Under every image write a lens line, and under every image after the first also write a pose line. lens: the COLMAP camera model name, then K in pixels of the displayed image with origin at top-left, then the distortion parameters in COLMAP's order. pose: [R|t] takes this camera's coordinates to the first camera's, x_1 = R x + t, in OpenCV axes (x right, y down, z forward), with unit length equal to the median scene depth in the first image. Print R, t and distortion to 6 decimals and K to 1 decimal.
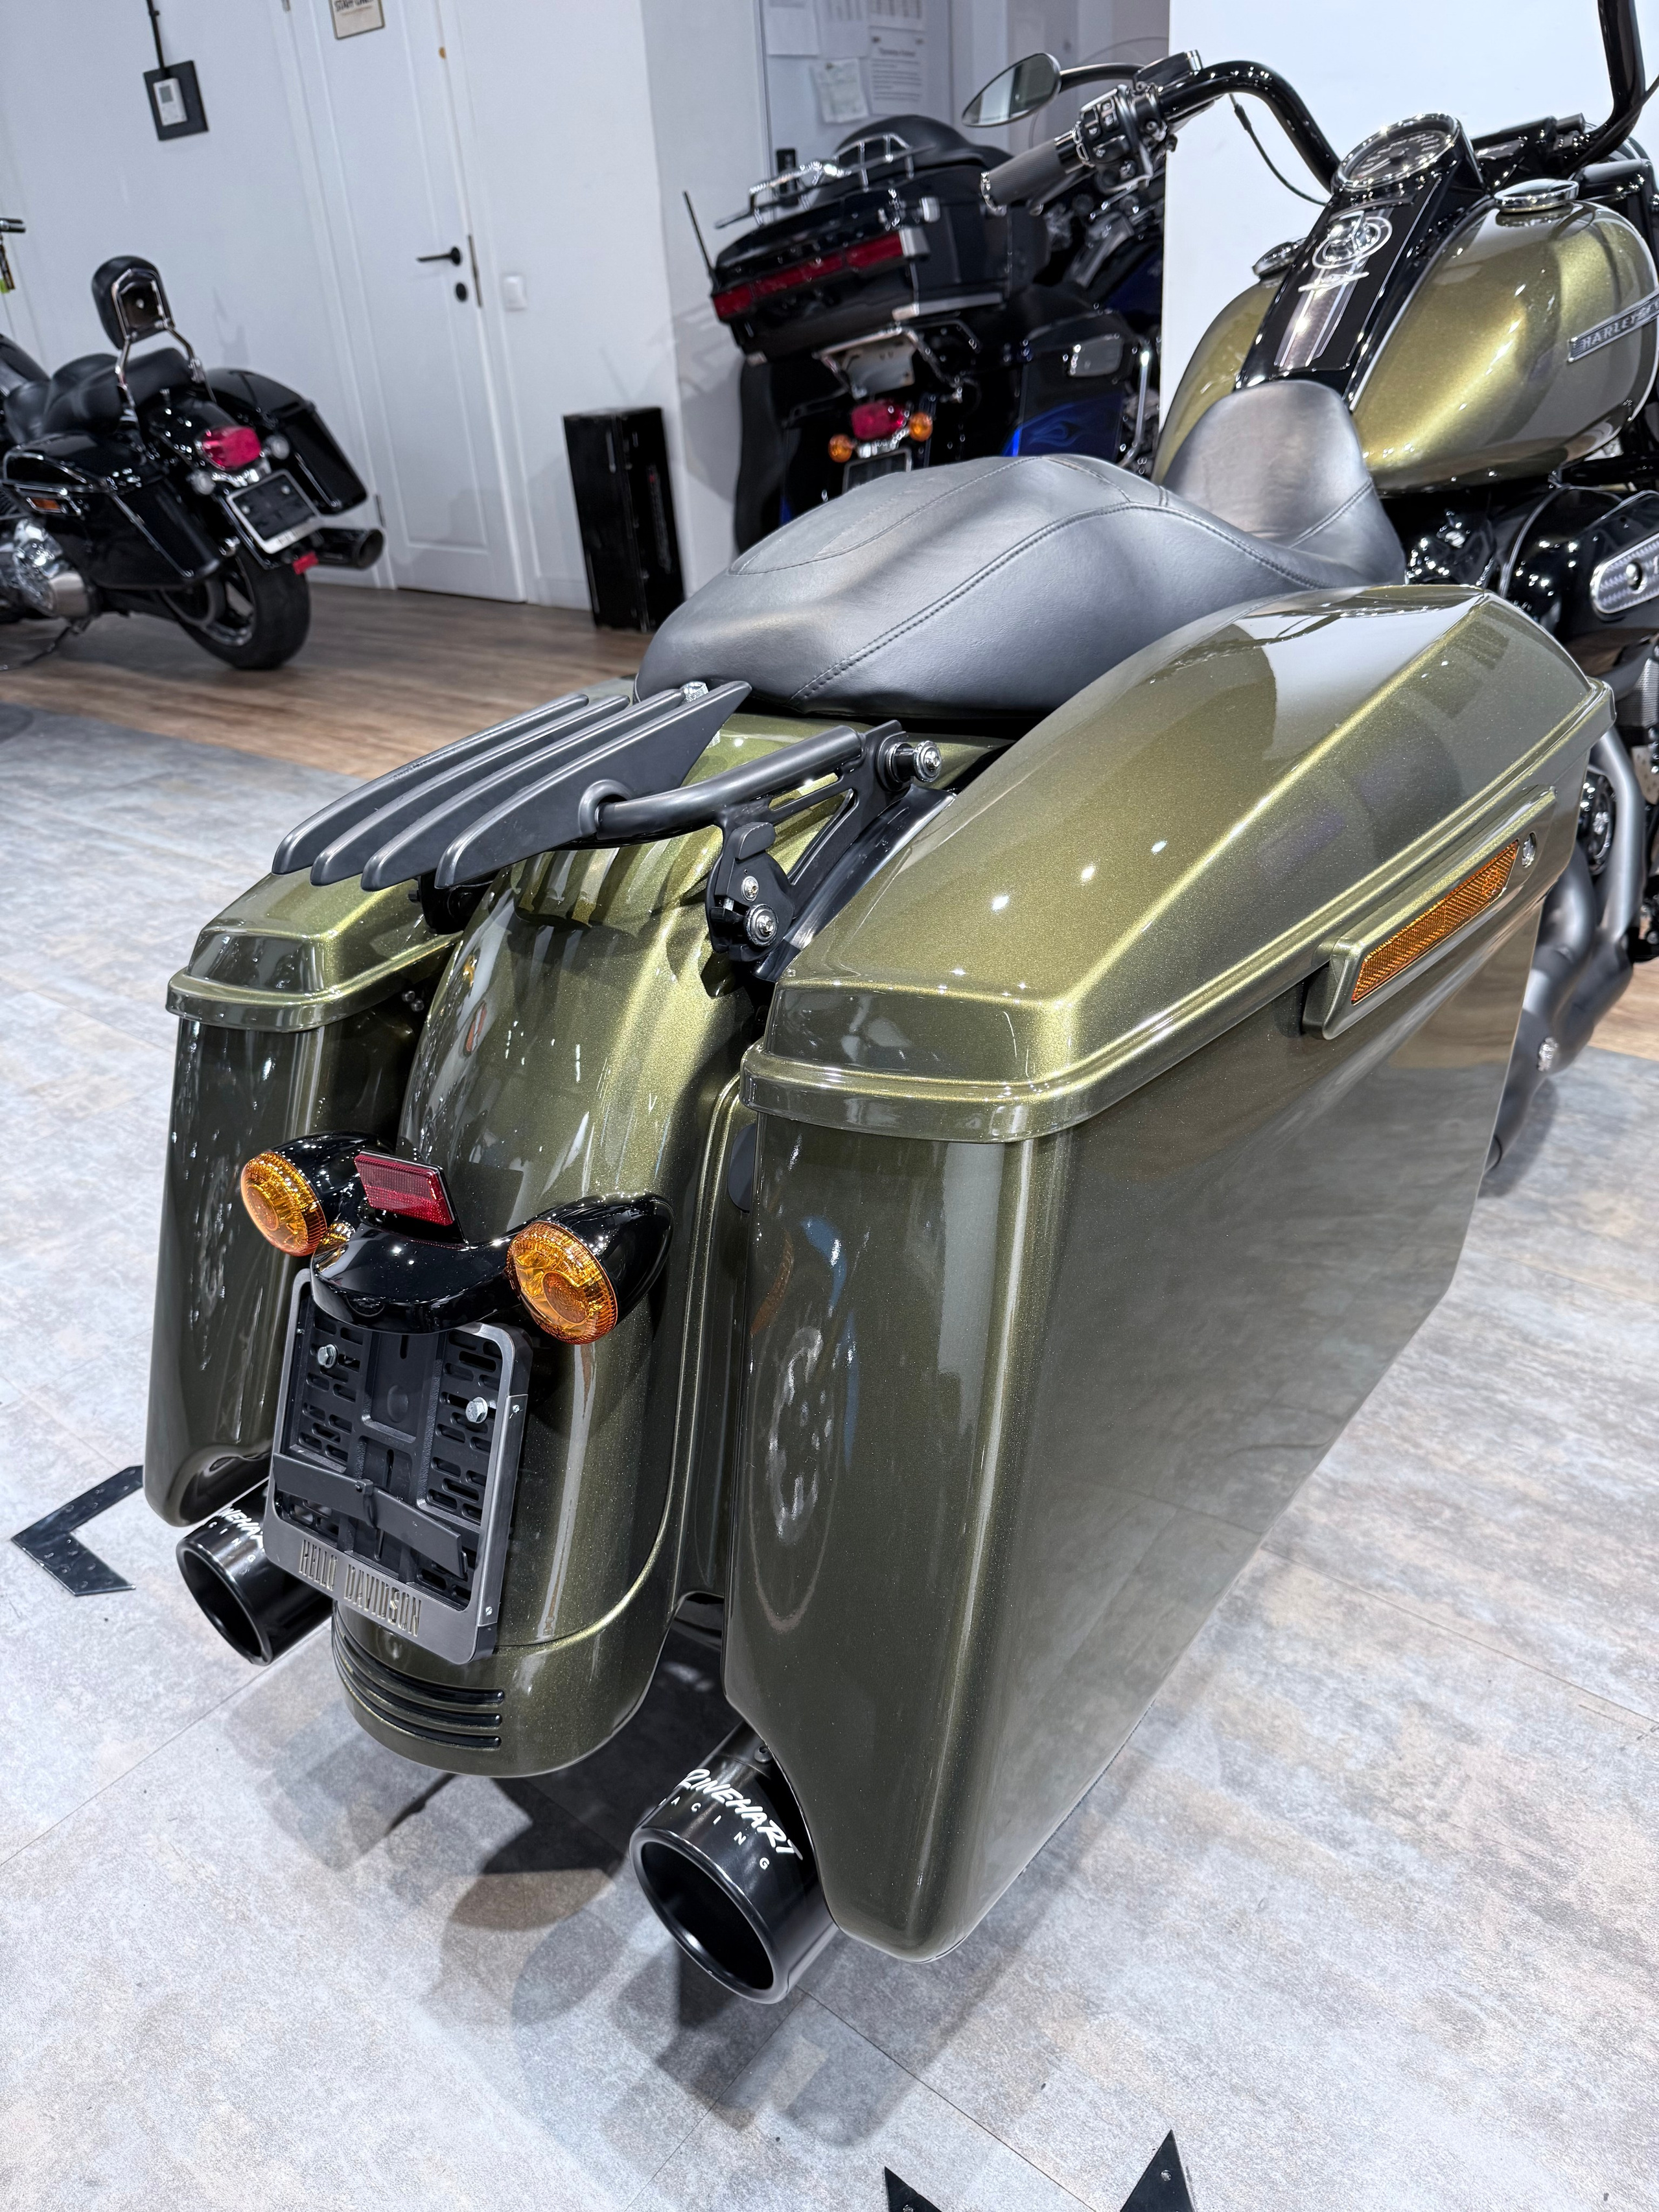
lens RADIAL K [[1579.4, 0, 831.4], [0, 1579.4, 1112.0], [0, 0, 1]] dist [-0.006776, -0.005932]
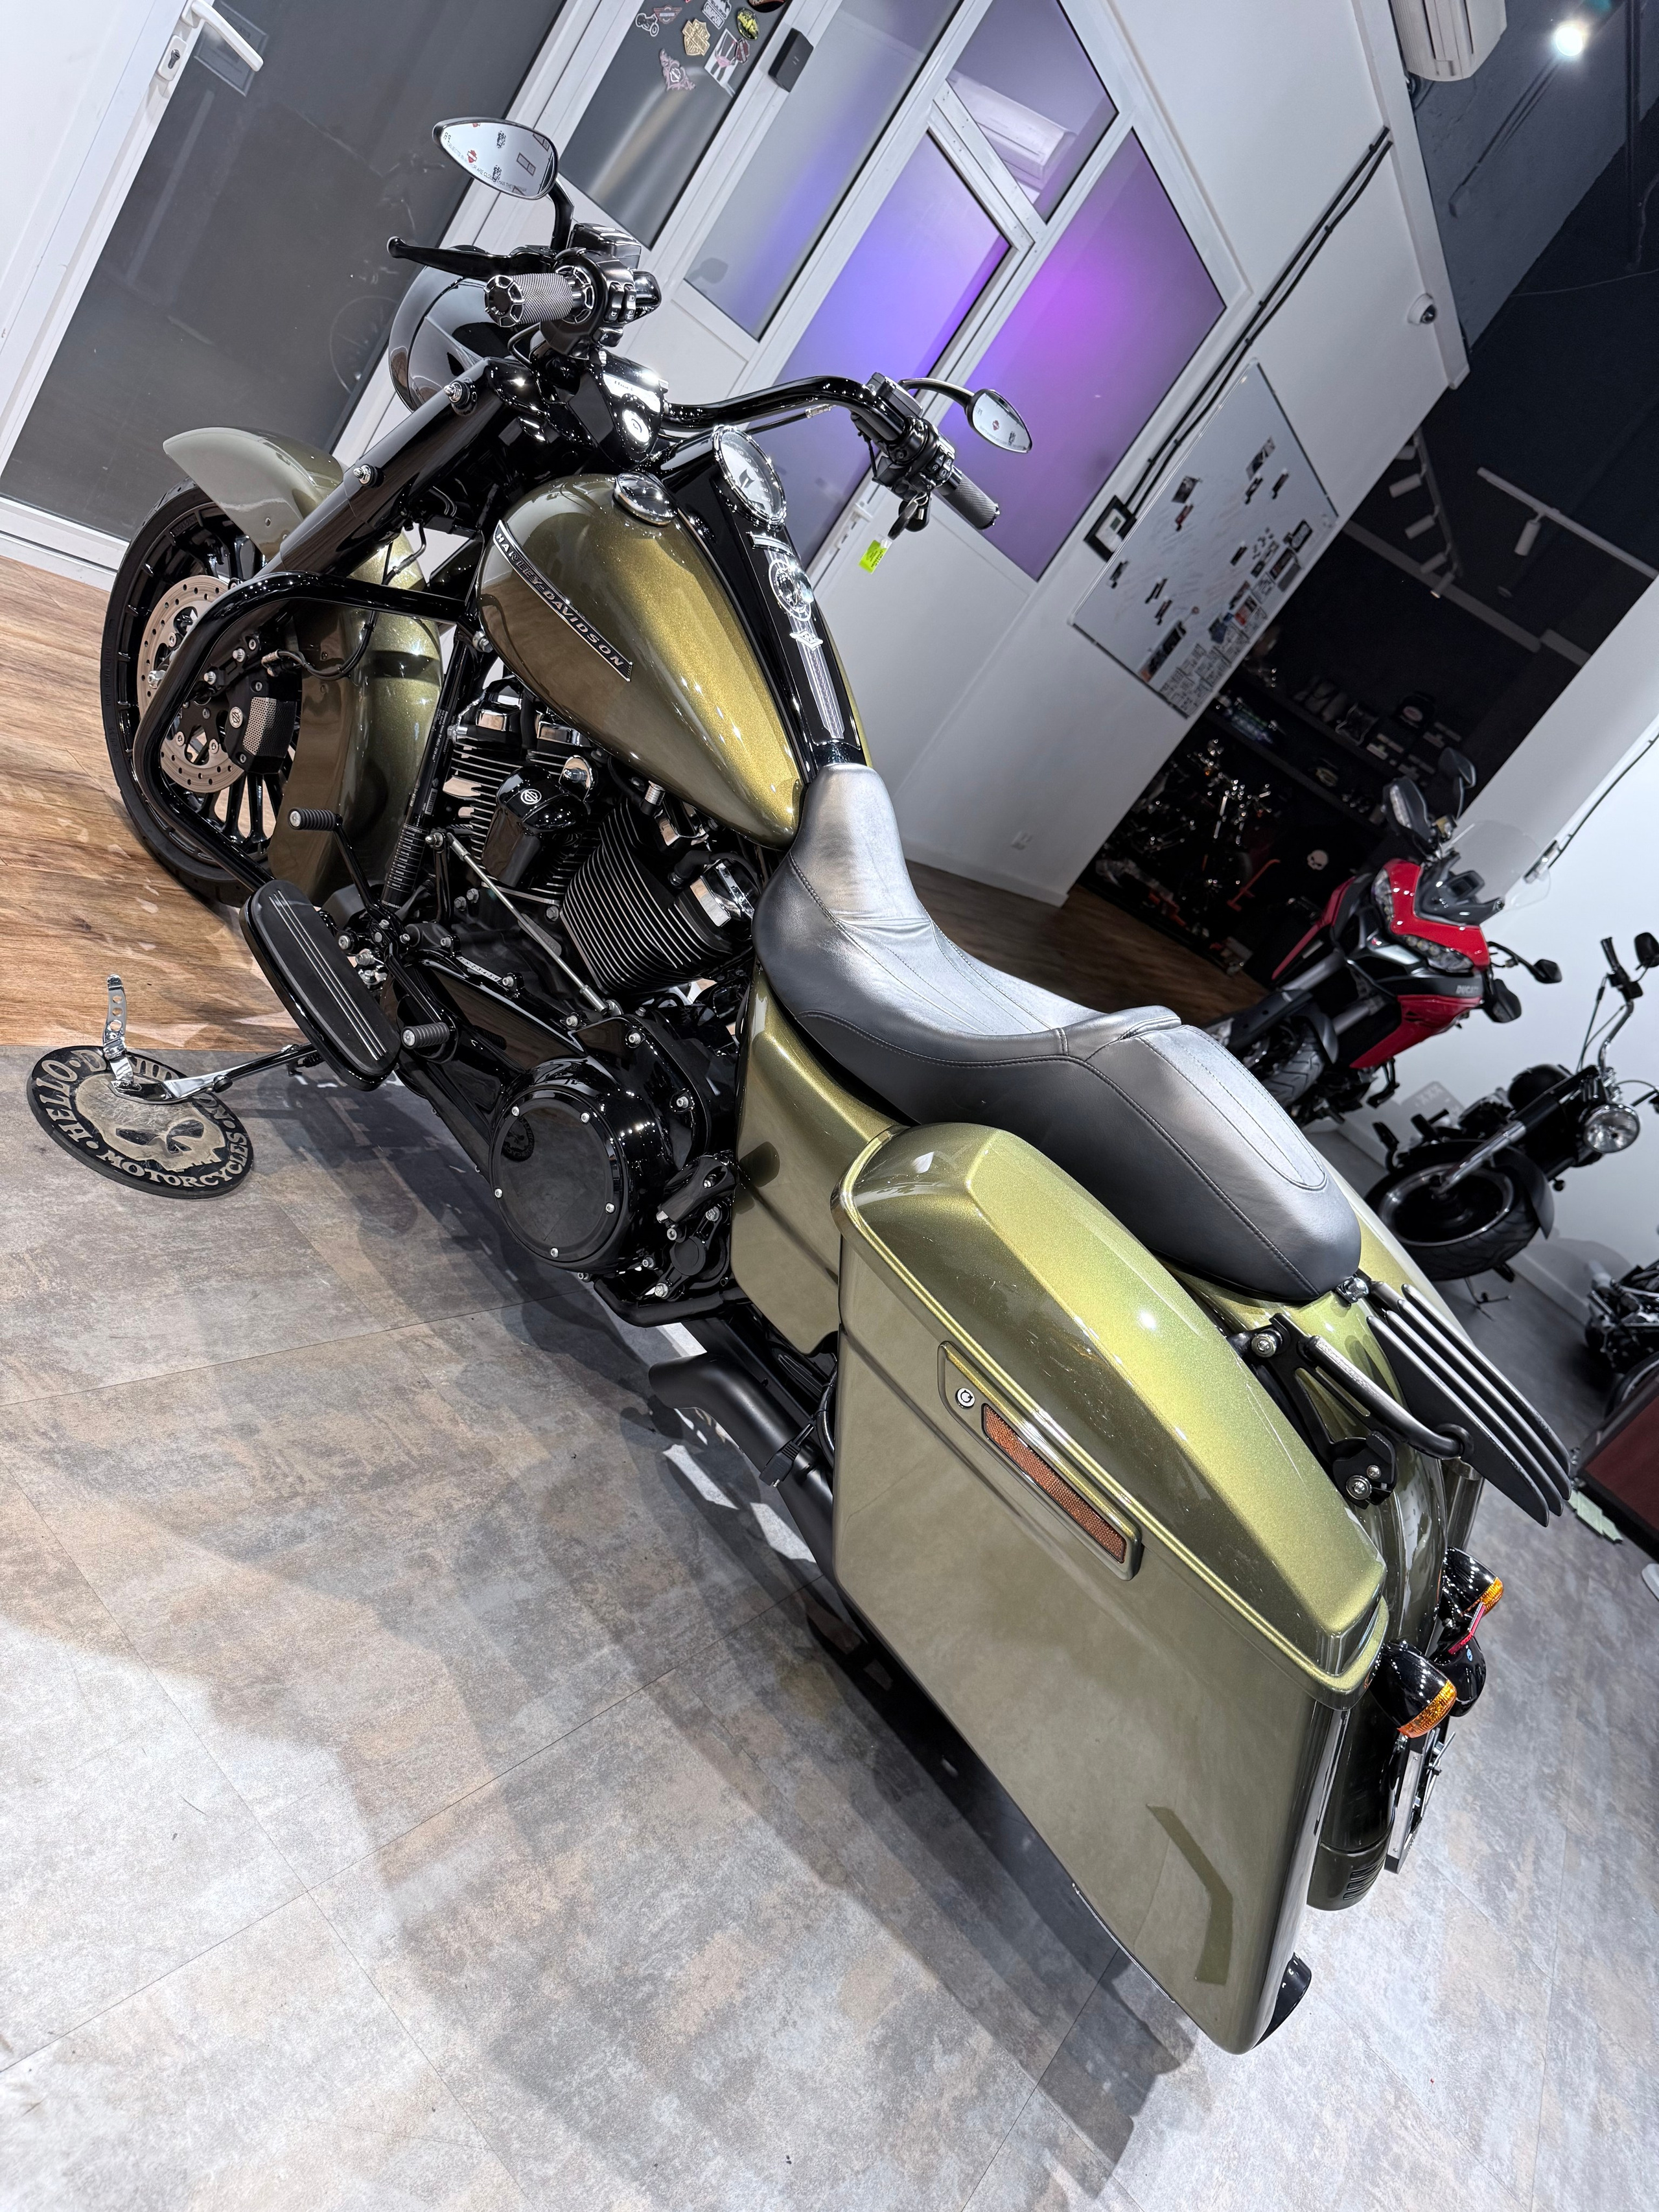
lens RADIAL K [[1579.4, 0, 831.4], [0, 1579.4, 1112.0], [0, 0, 1]] dist [-0.006776, -0.005932]
pose [[-0.128411, -0.358458, 0.924672, -1.396003], [-0.091097, 0.932713, 0.348924, -0.904501], [-0.987528, -0.039429, -0.152426, 1.707513]]
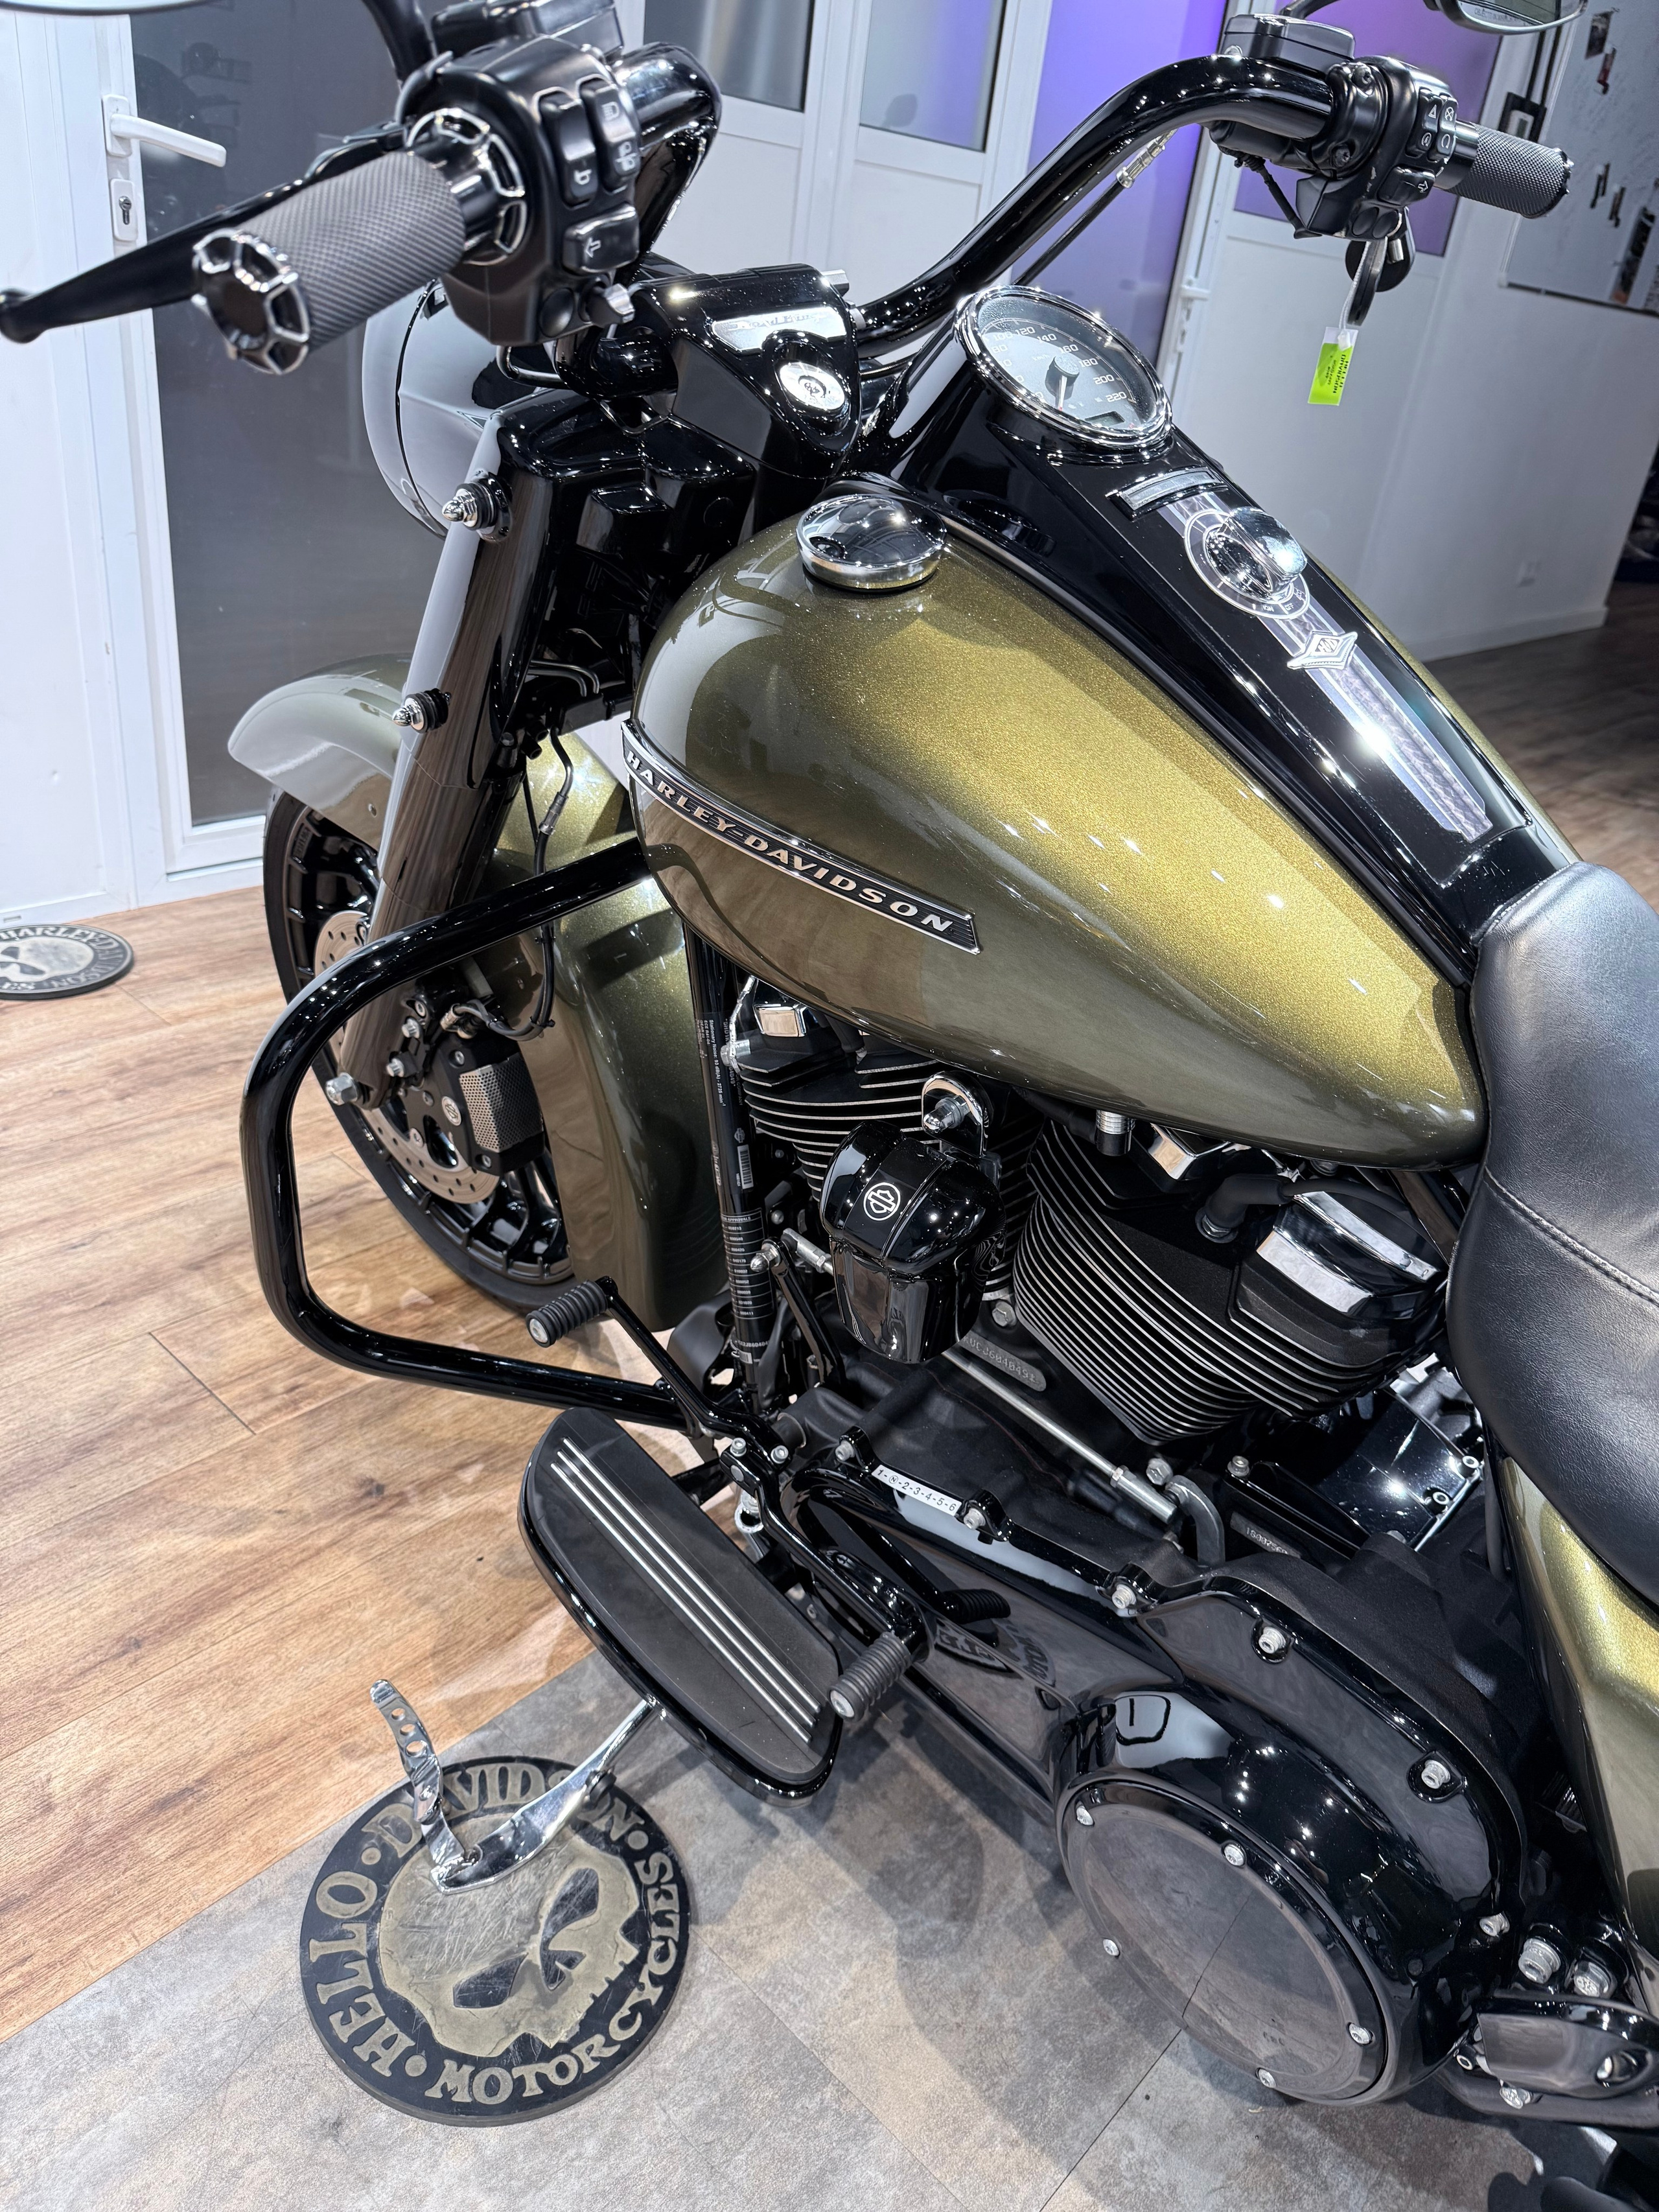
lens RADIAL K [[1548.0, 0, 815.2], [0, 1548.0, 1132.3], [0, 0, 1]] dist [-0.008516, -0.007617]
pose [[0.058220, -0.424788, 0.903419, -0.323679], [0.370759, 0.849430, 0.375509, -0.959045], [-0.926902, 0.313089, 0.206948, 1.629598]]
